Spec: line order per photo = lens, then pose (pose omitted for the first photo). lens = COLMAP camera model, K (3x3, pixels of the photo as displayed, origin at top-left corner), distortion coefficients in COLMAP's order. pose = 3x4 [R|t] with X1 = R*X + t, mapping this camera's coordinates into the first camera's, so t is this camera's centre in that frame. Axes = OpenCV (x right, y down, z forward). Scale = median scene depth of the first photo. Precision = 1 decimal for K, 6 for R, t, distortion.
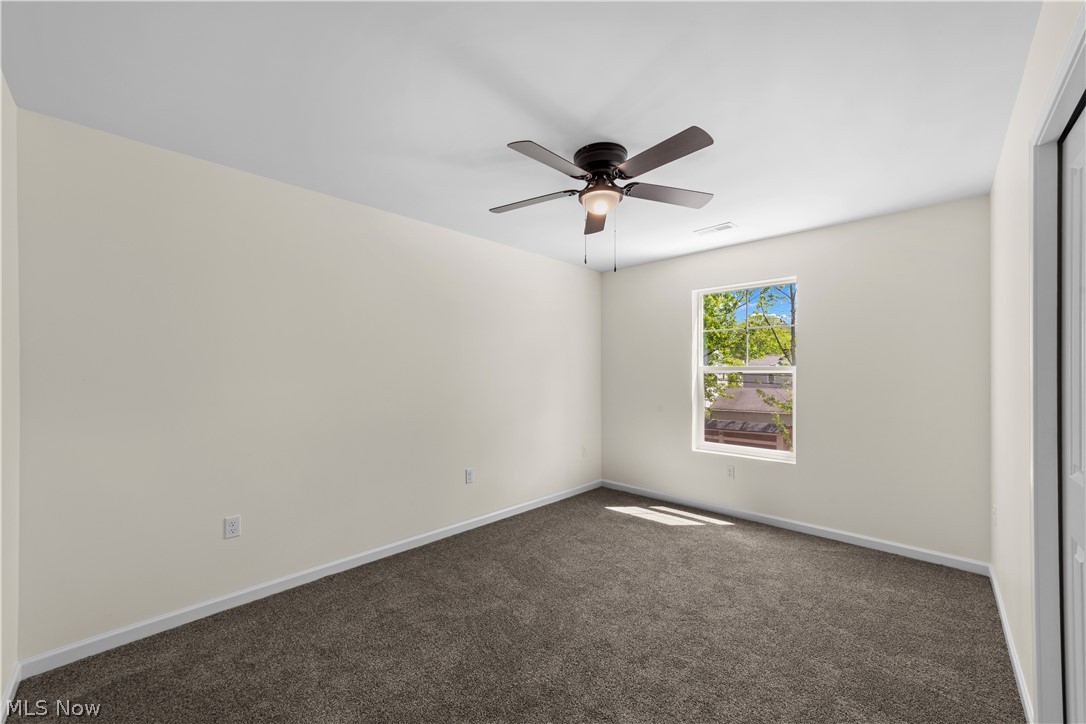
lens RADIAL K [[422.4, 0, 540.1], [0, 422.4, 368.1], [0, 0, 1]] dist [-0.020312, 0.010856]
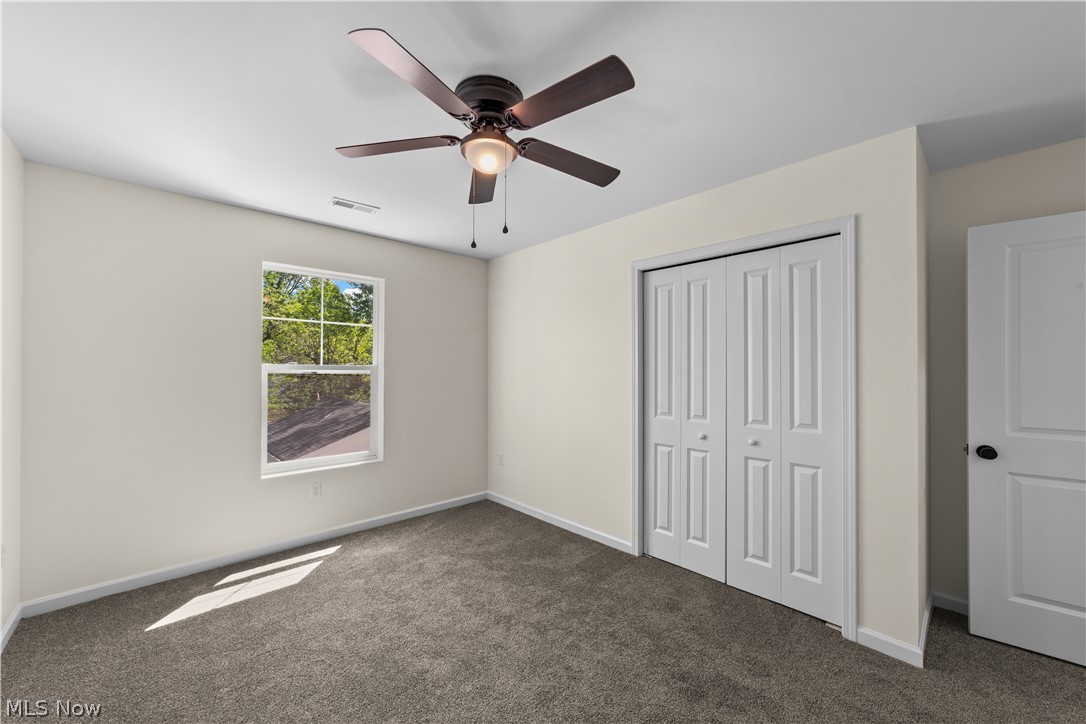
lens RADIAL K [[424.2, 0, 521.9], [0, 424.2, 360.8], [0, 0, 1]] dist [-0.000517, 0.000034]
pose [[0.057801, 0.023834, 0.998044, -0.433931], [-0.004415, 0.999711, -0.023618, 0.005388], [-0.998318, -0.003041, 0.057889, 0.609598]]
